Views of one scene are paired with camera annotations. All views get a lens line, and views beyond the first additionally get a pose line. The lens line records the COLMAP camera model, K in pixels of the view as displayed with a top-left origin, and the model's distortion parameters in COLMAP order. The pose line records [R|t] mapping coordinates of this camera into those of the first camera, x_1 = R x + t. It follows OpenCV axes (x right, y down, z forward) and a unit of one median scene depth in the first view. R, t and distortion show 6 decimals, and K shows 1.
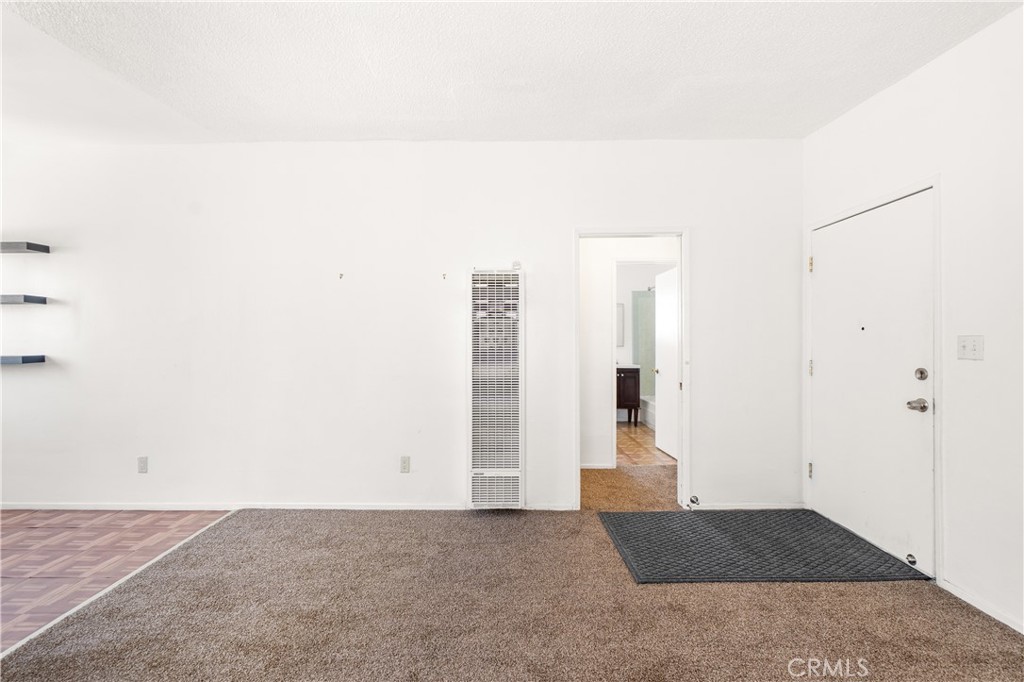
lens RADIAL K [[445.7, 0, 508.2], [0, 445.7, 339.2], [0, 0, 1]] dist [-0.010713, 0.002405]
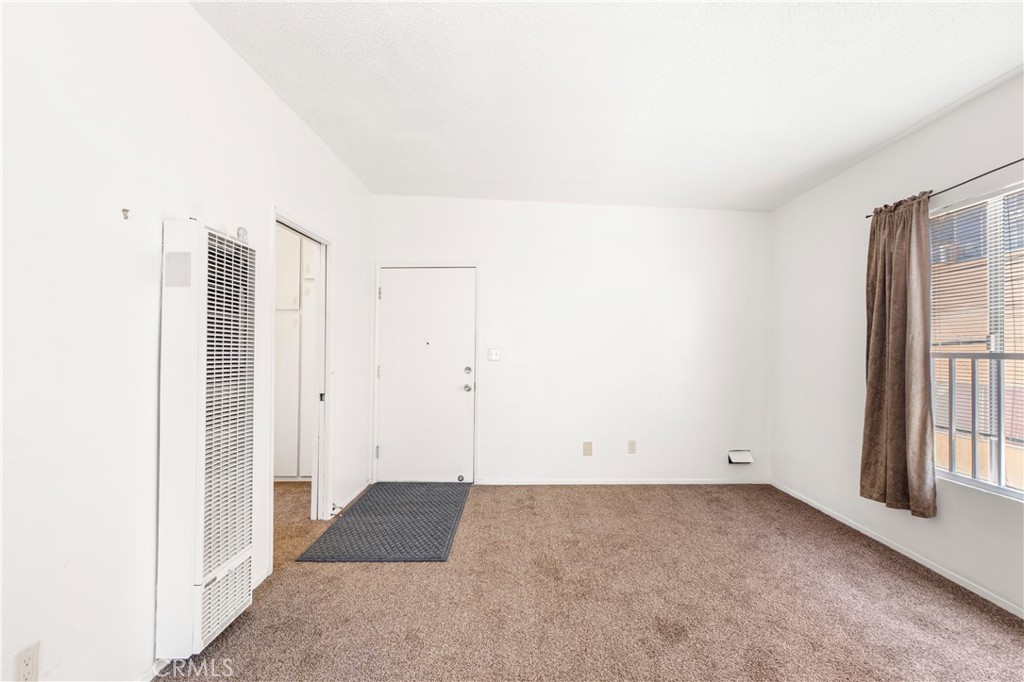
lens RADIAL K [[445.7, 0, 532.9], [0, 445.7, 344.5], [0, 0, 1]] dist [-0.010713, 0.002405]
pose [[-0.033541, 0.019268, 0.999252, -0.683693], [0.000325, 0.999814, -0.019268, 0.008991], [-0.999437, -0.000322, -0.033541, 0.633662]]
